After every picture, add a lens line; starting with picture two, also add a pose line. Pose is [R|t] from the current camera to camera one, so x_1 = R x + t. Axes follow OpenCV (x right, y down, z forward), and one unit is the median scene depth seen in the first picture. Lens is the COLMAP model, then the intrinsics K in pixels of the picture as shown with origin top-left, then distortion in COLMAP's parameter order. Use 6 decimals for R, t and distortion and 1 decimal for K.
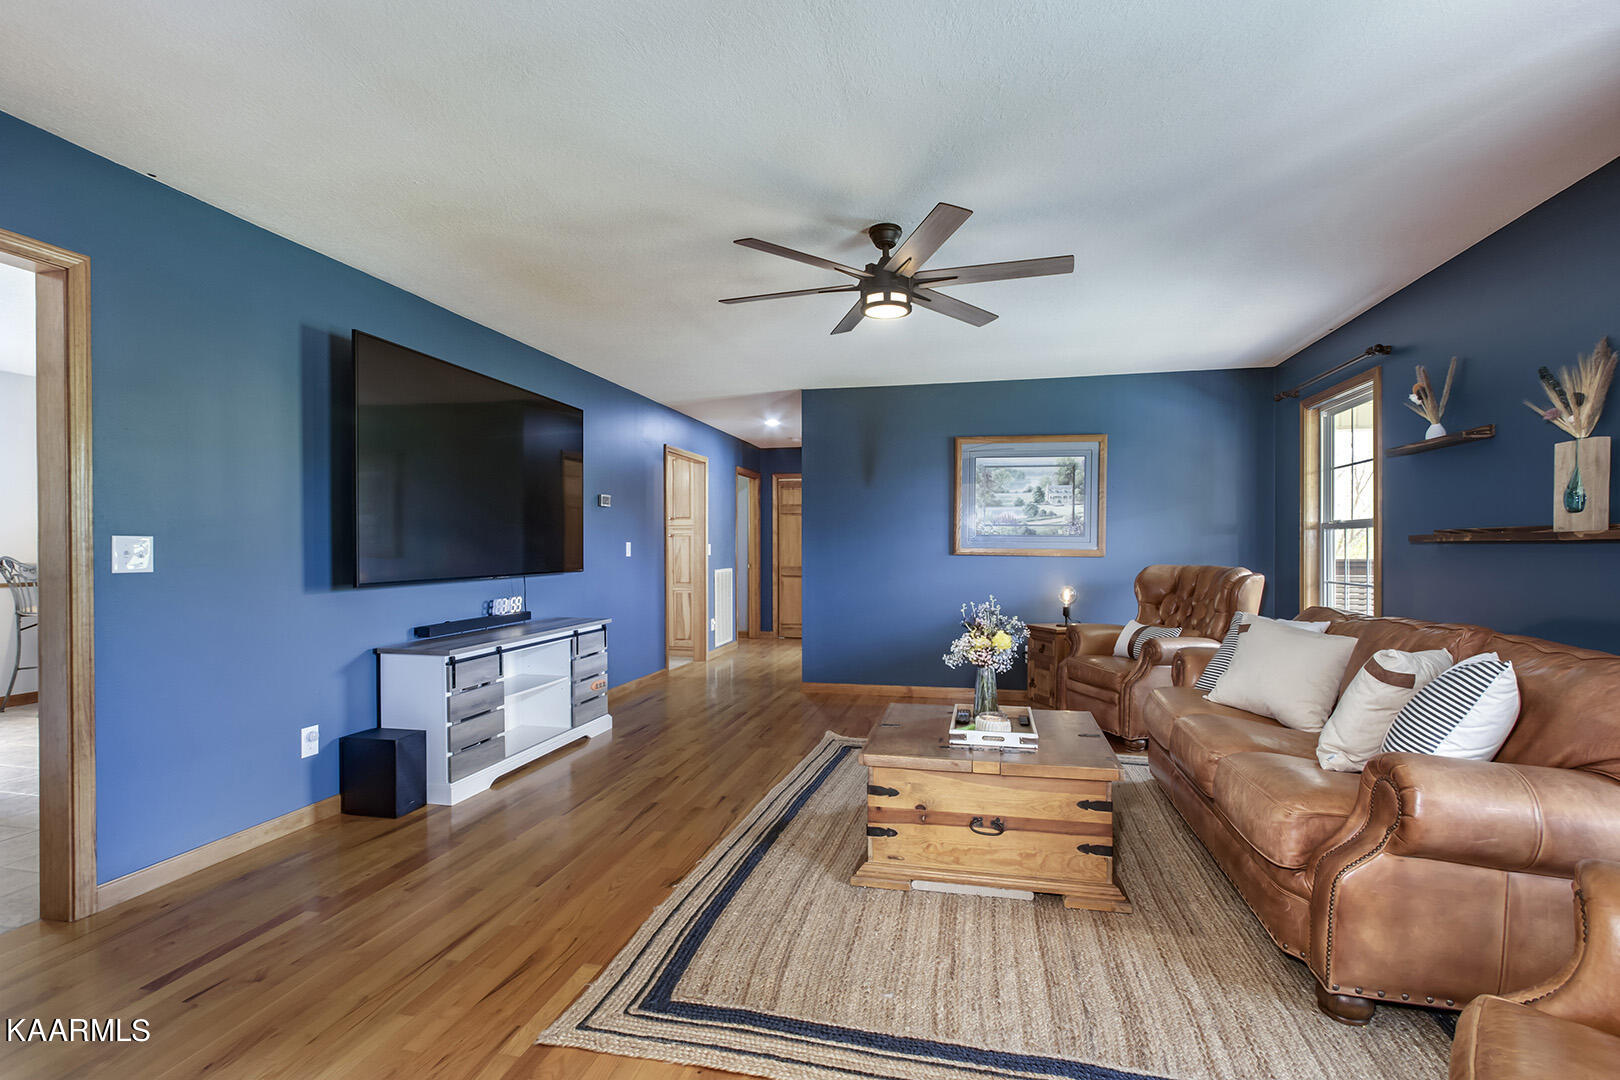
lens RADIAL K [[745.8, 0, 809.5], [0, 745.8, 545.6], [0, 0, 1]] dist [-0.011600, 0.003597]
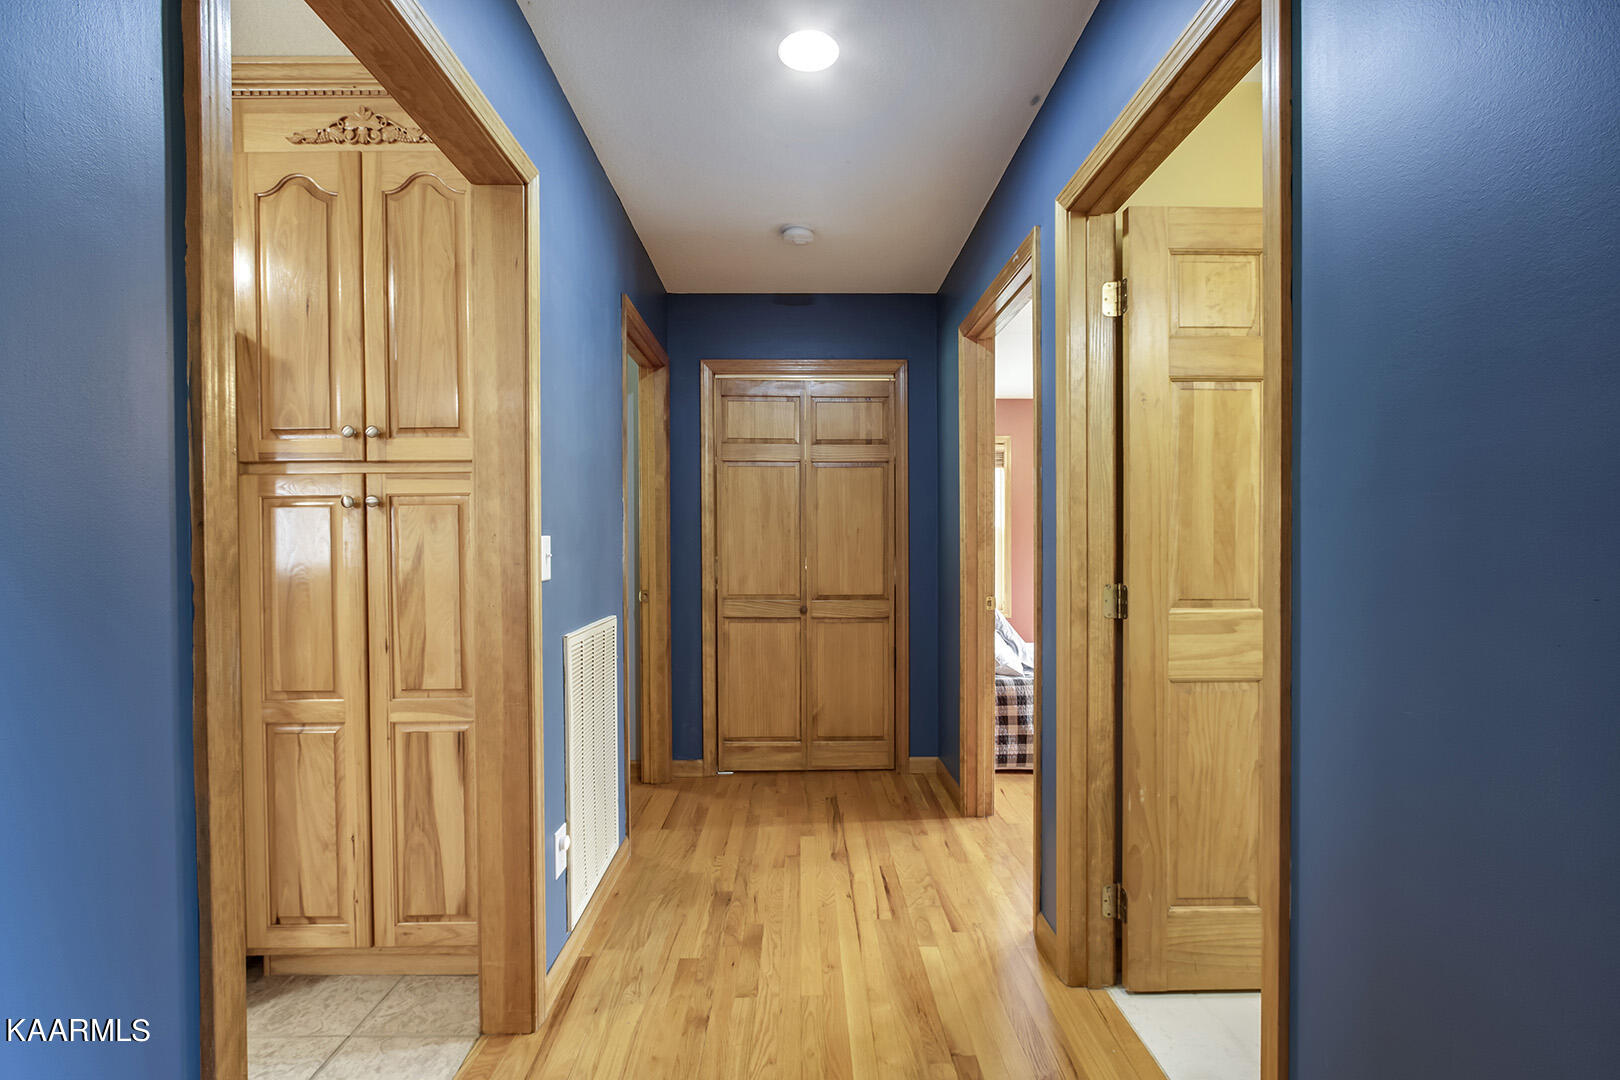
lens RADIAL K [[745.8, 0, 809.2], [0, 745.8, 548.0], [0, 0, 1]] dist [-0.011600, 0.003597]
pose [[0.971112, -0.005832, 0.238553, -0.088669], [0.004698, 0.999975, 0.005325, 0.001251], [-0.238578, -0.004050, 0.971115, 0.606408]]
